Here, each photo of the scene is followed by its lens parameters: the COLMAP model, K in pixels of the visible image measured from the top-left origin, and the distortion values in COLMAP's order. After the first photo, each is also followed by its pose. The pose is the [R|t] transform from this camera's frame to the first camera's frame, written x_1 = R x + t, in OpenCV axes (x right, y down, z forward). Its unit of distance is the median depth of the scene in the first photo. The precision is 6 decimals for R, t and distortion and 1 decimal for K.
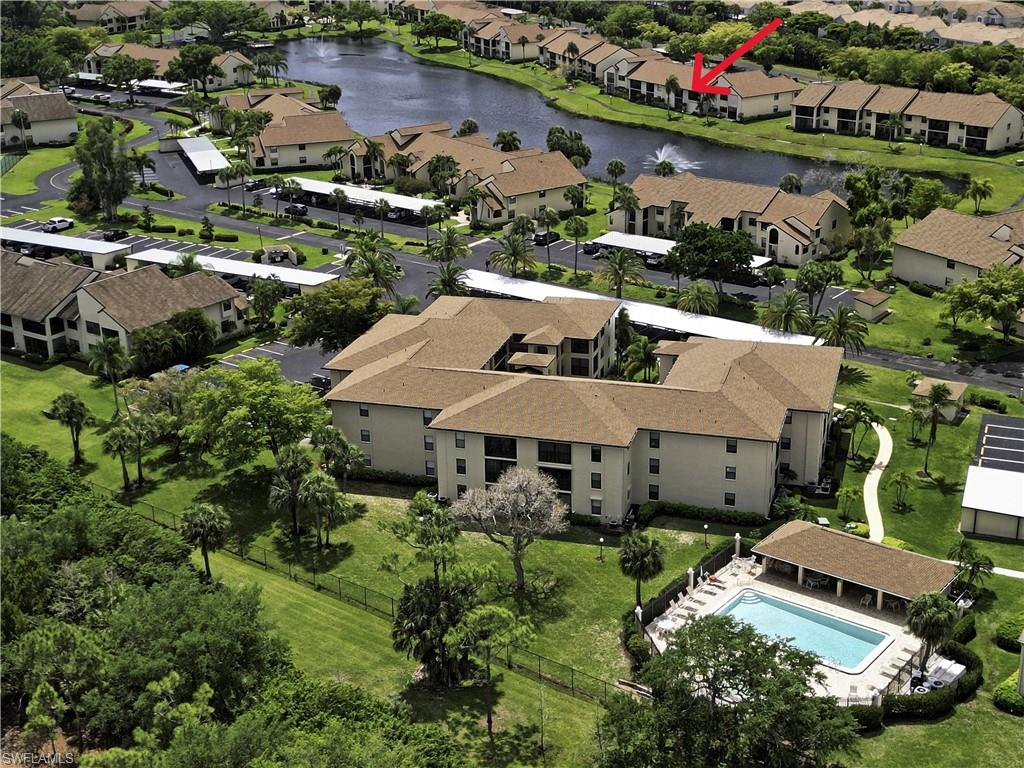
lens RADIAL K [[1435.0, 0, 512.0], [0, 1435.0, 384.0], [0, 0, 1]] dist [0.084087, -0.052244]
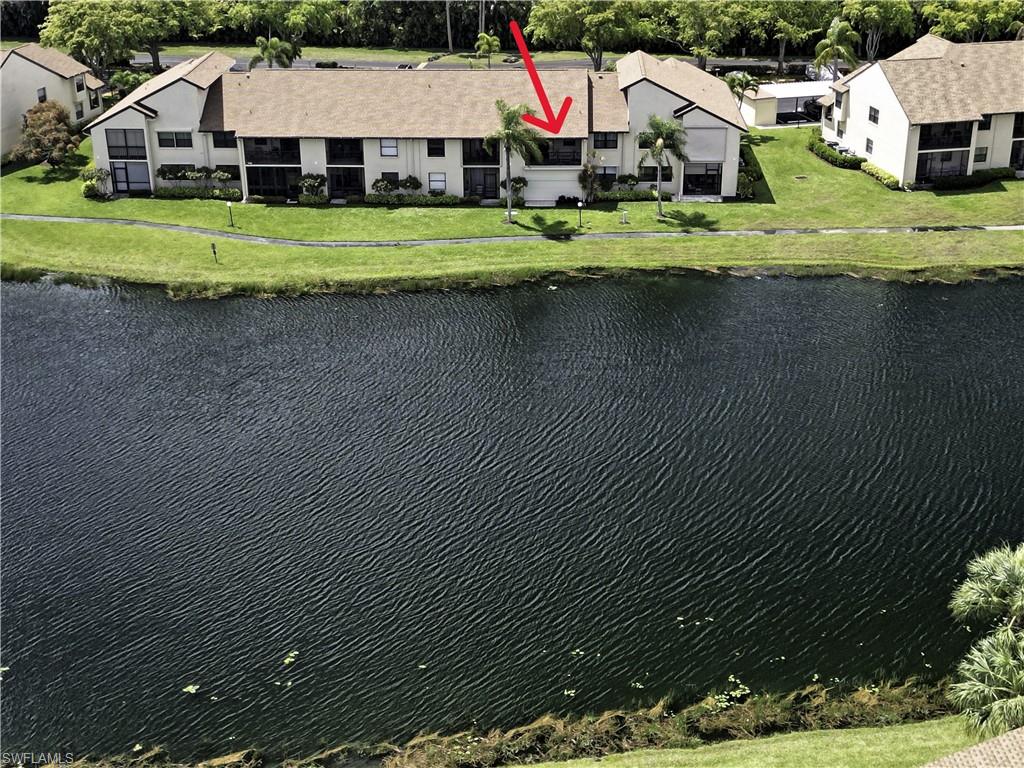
lens RADIAL K [[1435.0, 0, 512.0], [0, 1435.0, 384.0], [0, 0, 1]] dist [0.084087, -0.052244]
pose [[0.582422, -0.316294, 0.748827, -0.122082], [0.284905, 0.942190, 0.176374, -0.170893], [-0.761323, 0.110620, 0.638866, 0.645518]]
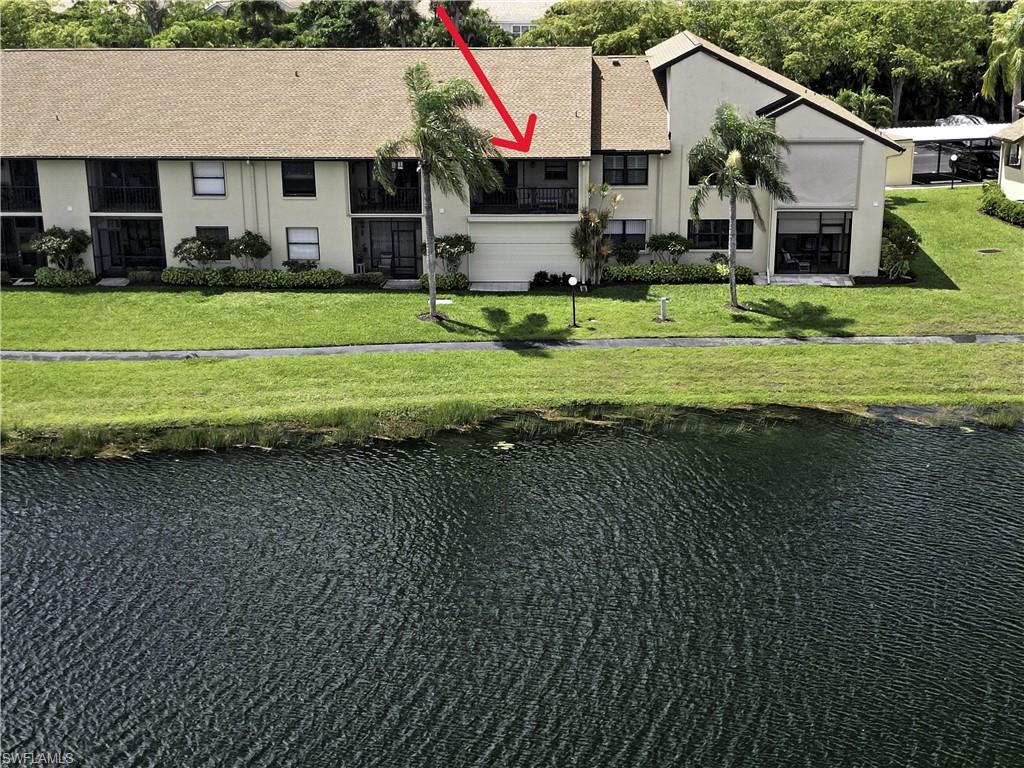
lens RADIAL K [[1492.8, 0, 512.0], [0, 1492.8, 361.7], [0, 0, 1]] dist [0.192084, -0.060033]
pose [[0.596762, -0.212102, 0.773879, -0.016919], [0.280121, 0.958824, 0.046782, -0.152700], [-0.751936, 0.188862, 0.631604, 0.720603]]
